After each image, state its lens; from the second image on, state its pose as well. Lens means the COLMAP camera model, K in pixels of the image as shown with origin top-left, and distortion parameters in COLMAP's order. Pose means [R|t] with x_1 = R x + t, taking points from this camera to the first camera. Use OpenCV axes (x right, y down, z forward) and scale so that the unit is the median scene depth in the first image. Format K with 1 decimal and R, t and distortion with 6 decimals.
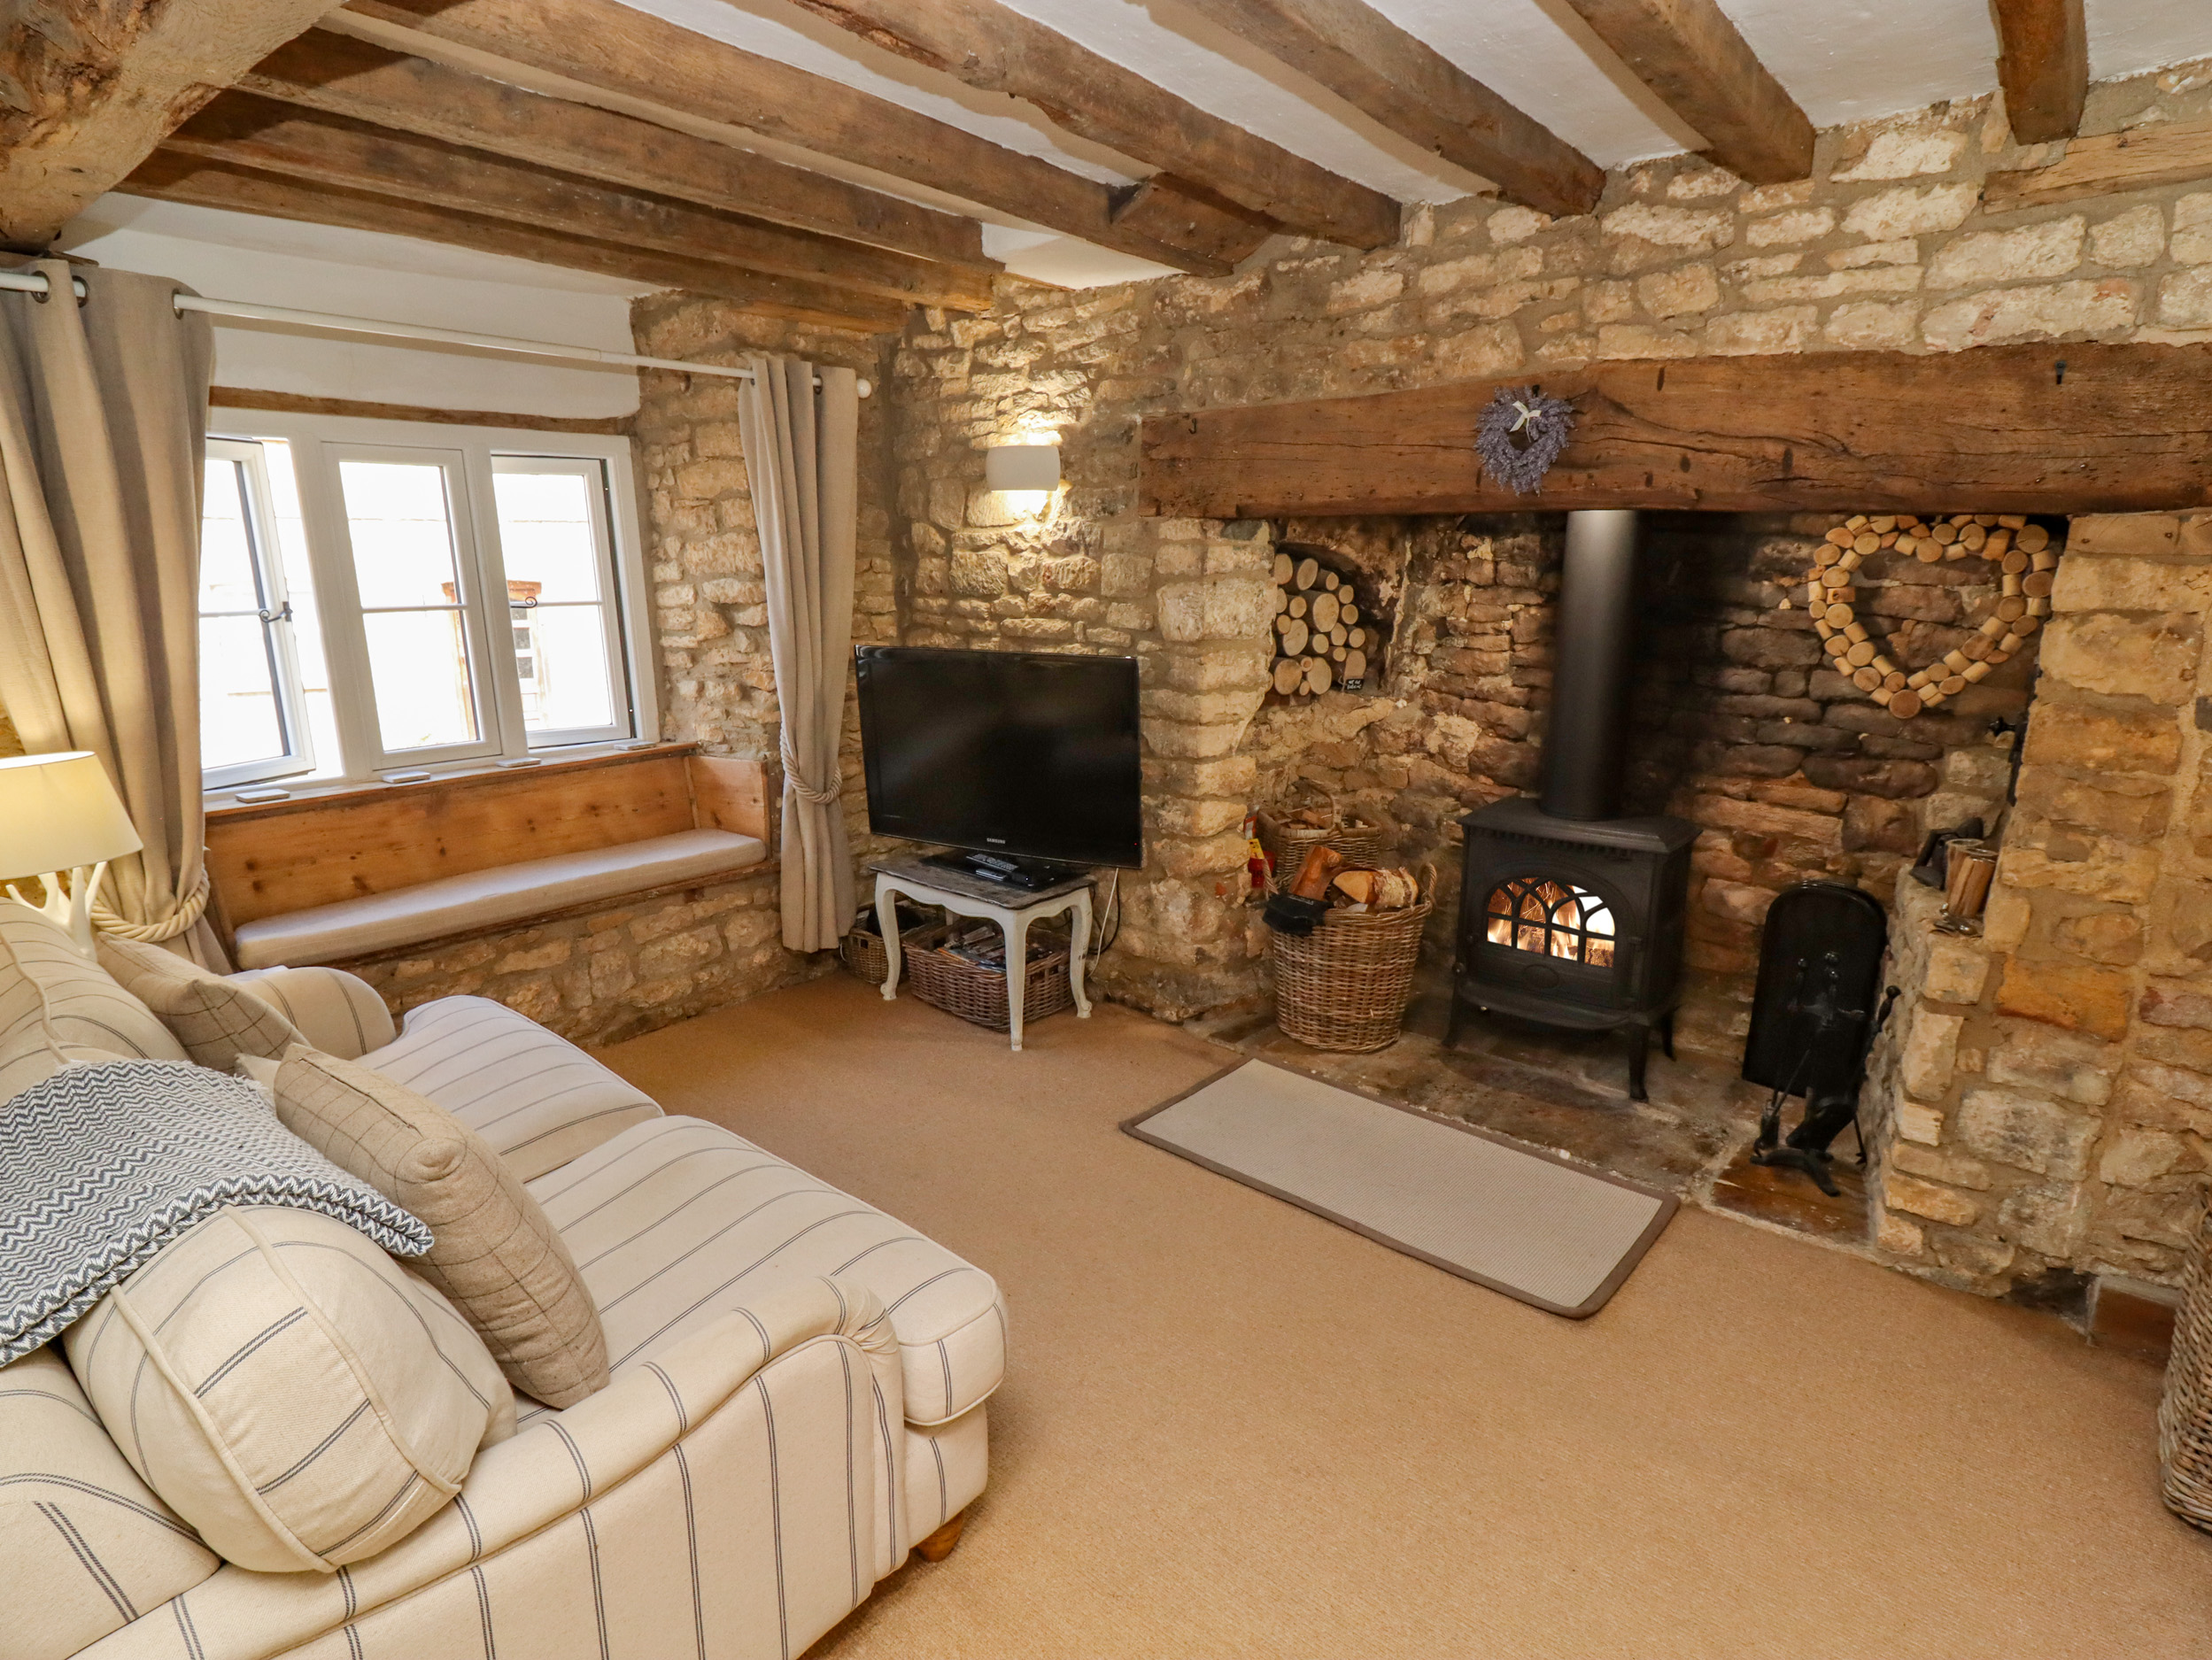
lens RADIAL K [[1153.4, 0, 1106.1], [0, 1153.4, 836.3], [0, 0, 1]] dist [-0.000388, -0.012771]
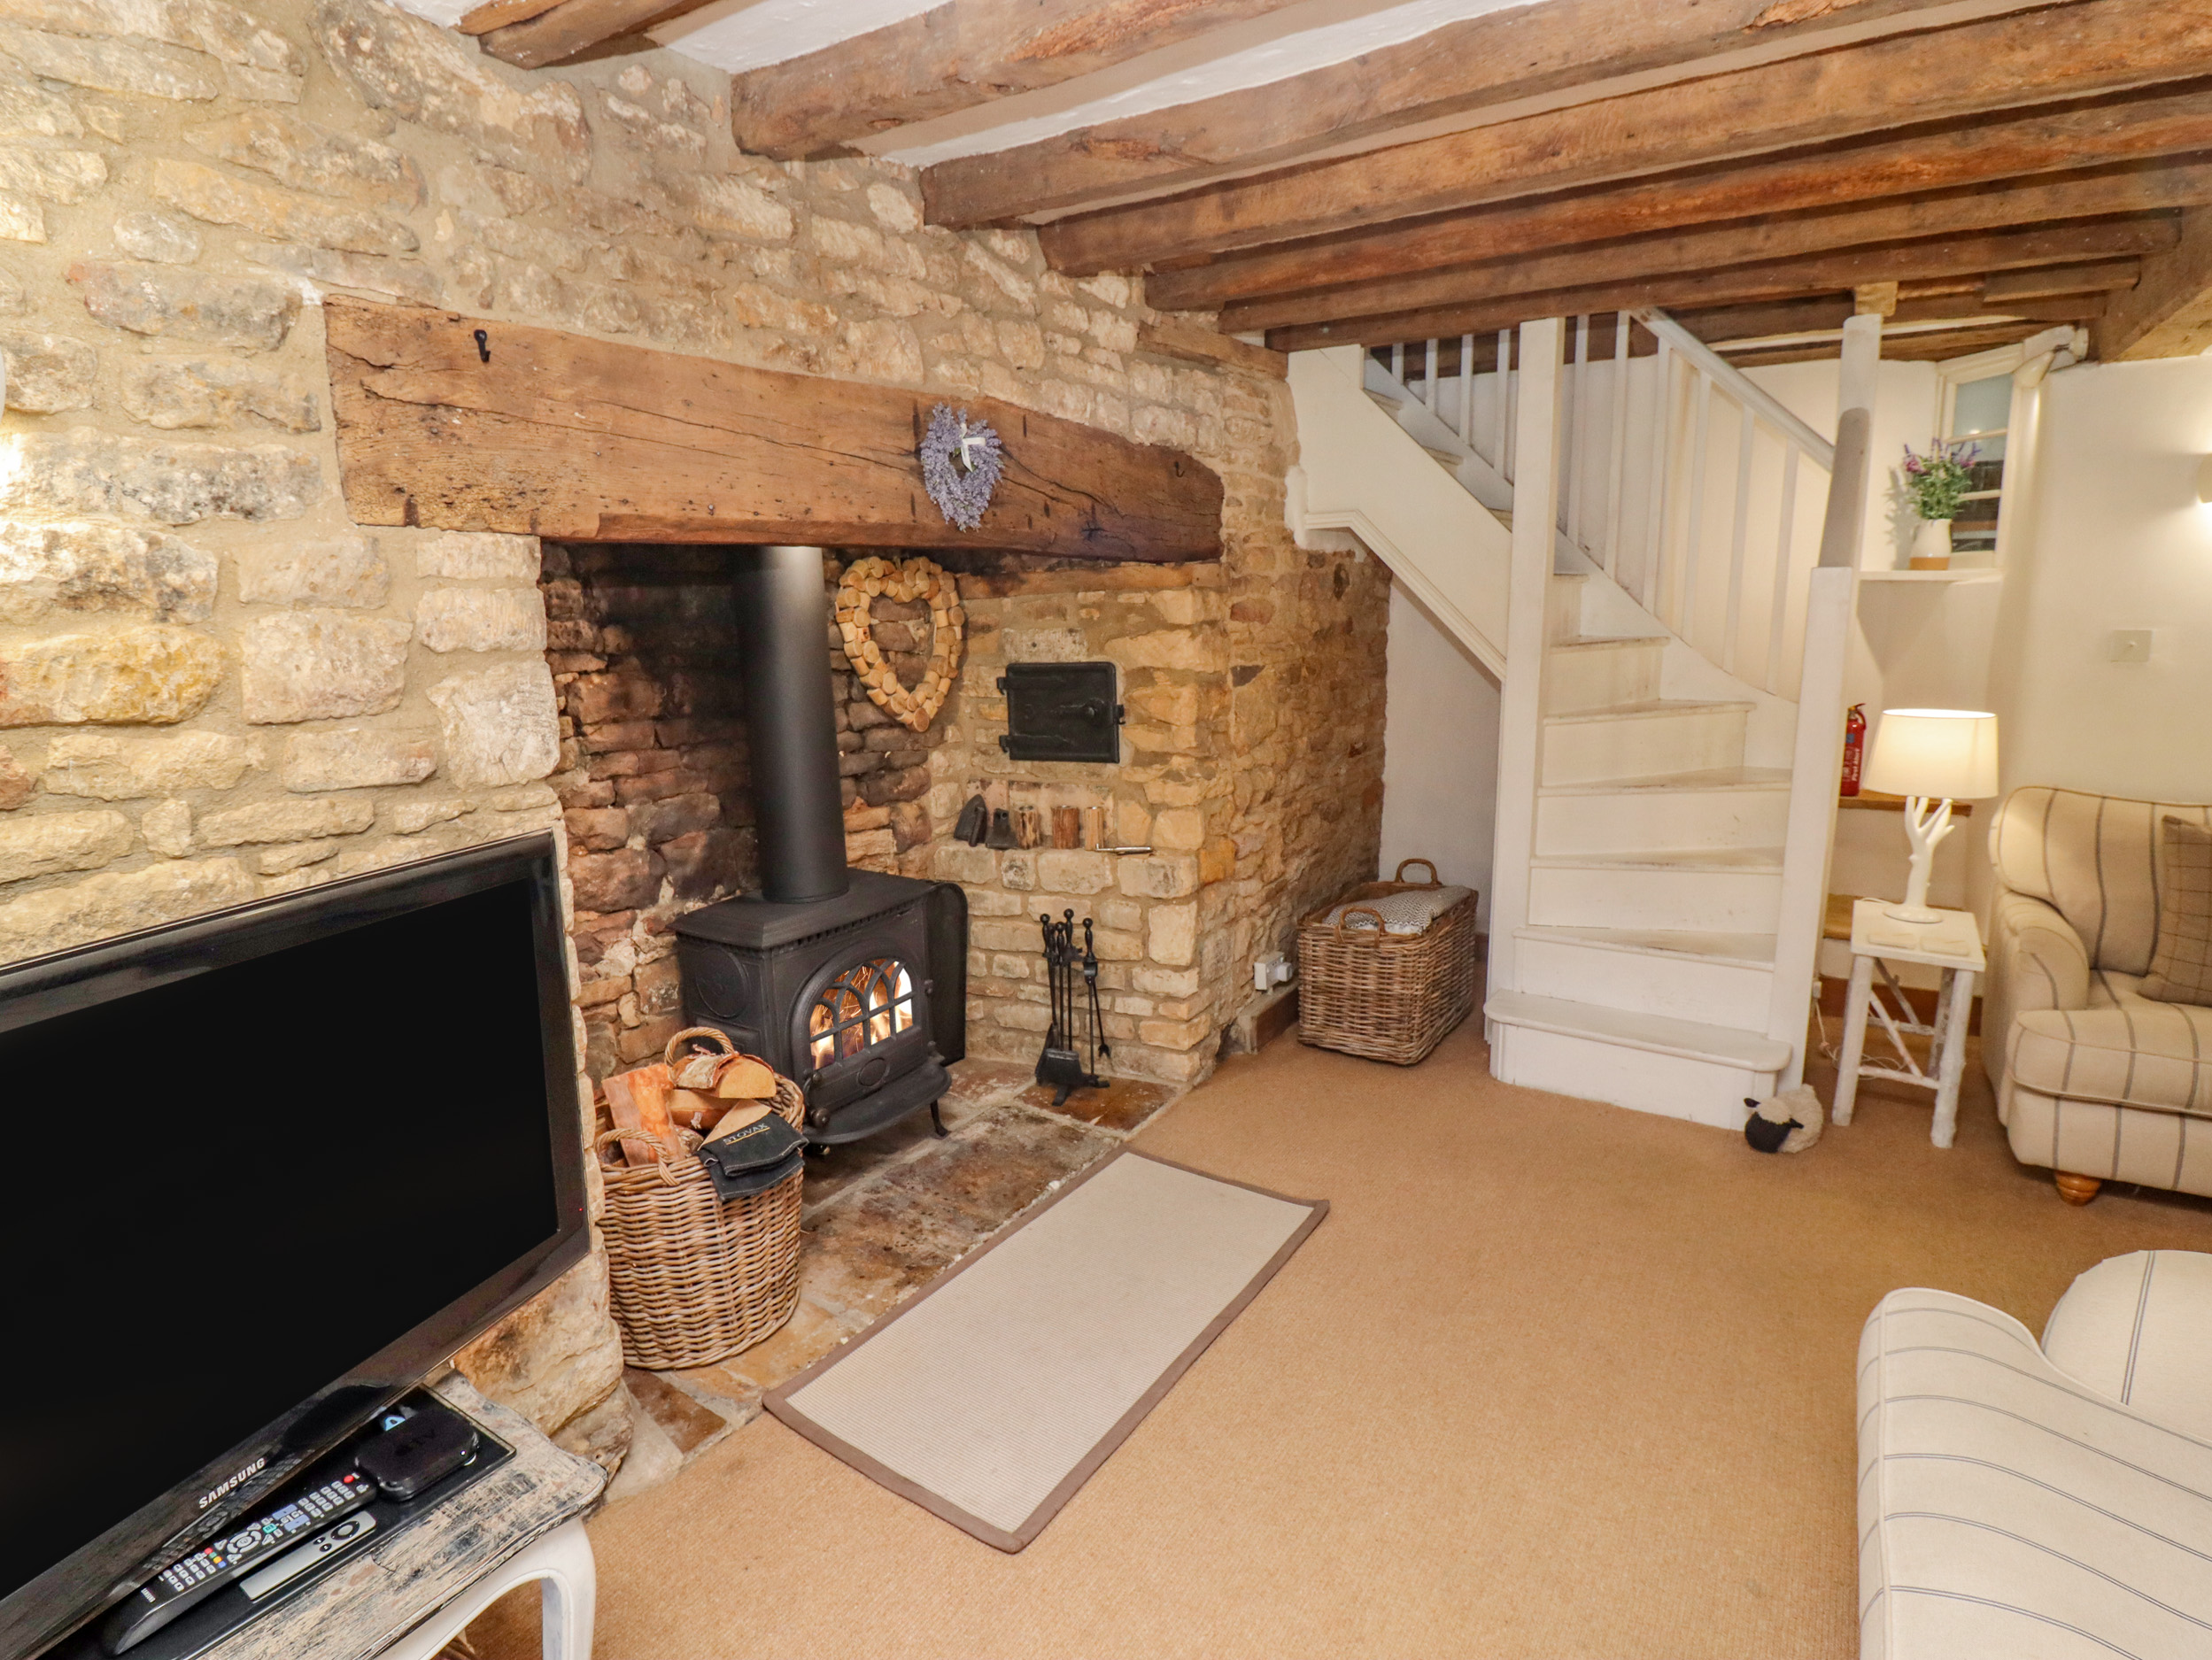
lens RADIAL K [[1153.4, 0, 1115.8], [0, 1153.4, 834.4], [0, 0, 1]] dist [-0.000388, -0.012771]
pose [[-0.134840, -0.202313, 0.969994, -0.473724], [0.258855, 0.937747, 0.231571, -0.208330], [-0.956458, 0.282313, -0.074077, 0.847111]]
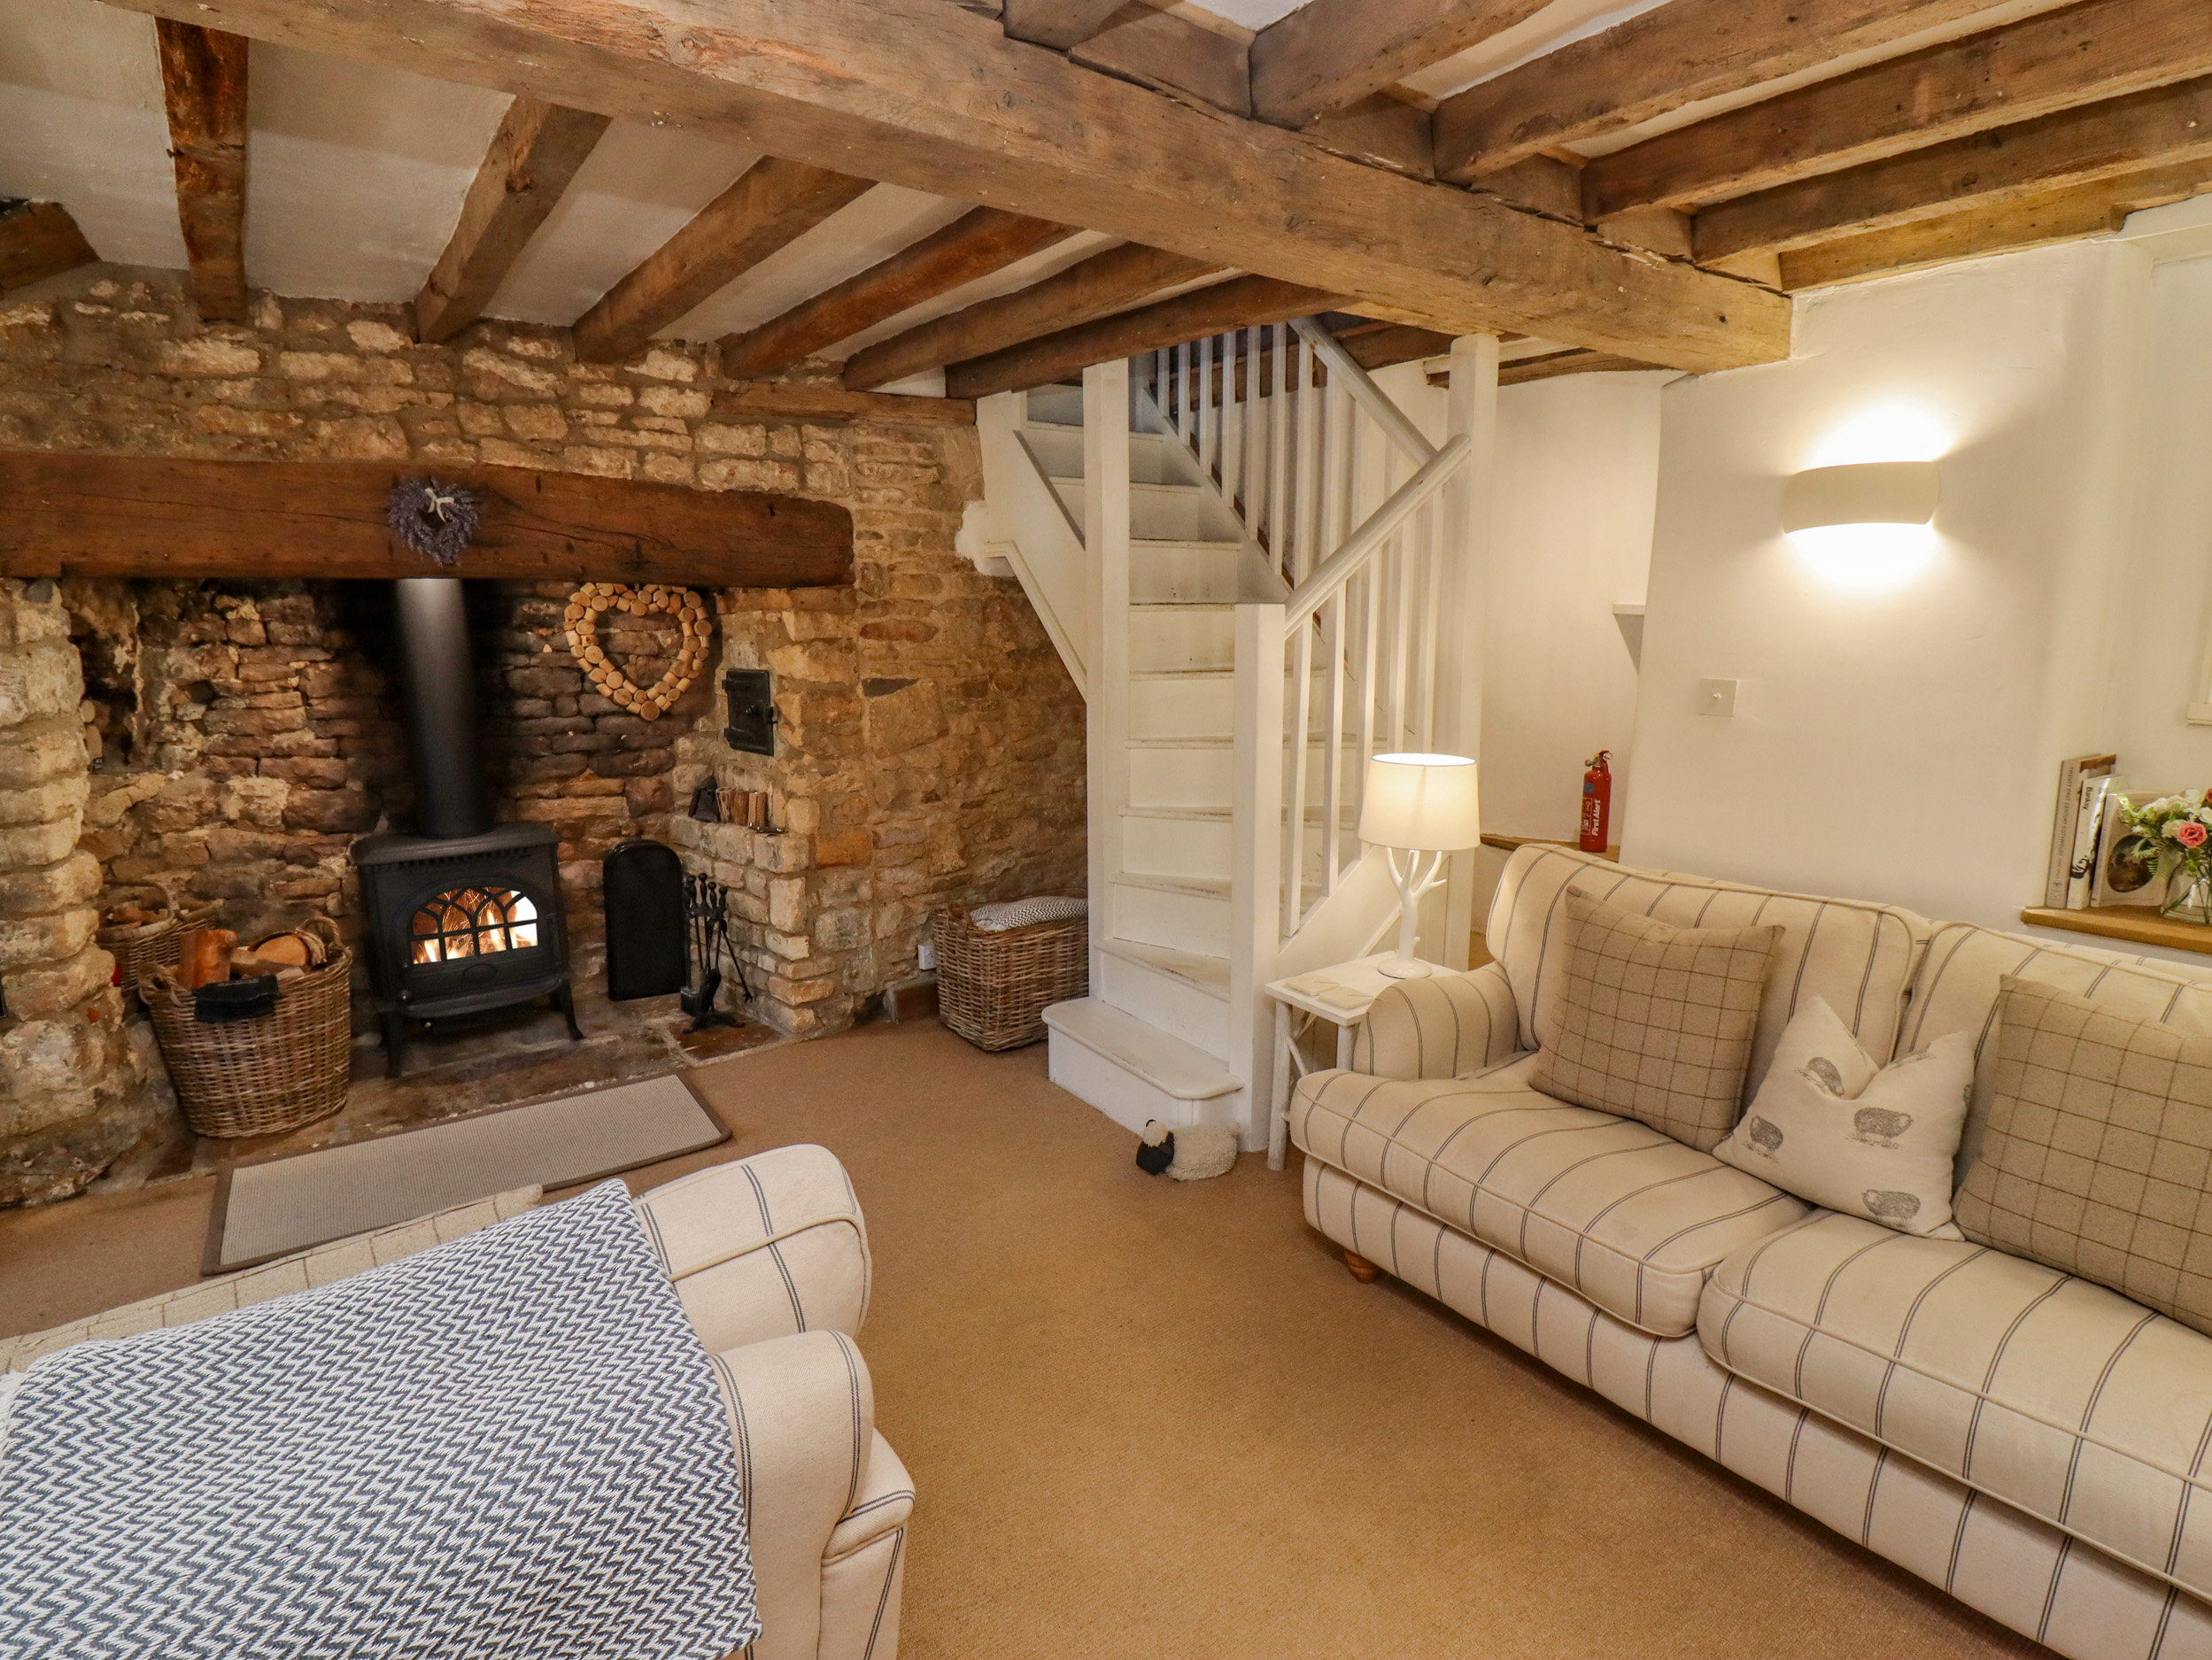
lens RADIAL K [[1153.4, 0, 1115.6], [0, 1153.4, 831.2], [0, 0, 1]] dist [-0.000388, -0.012771]
pose [[0.234014, -0.189715, 0.953544, -0.555927], [0.235720, 0.962585, 0.133664, -0.020796], [-0.943225, 0.193490, 0.269978, 0.058564]]
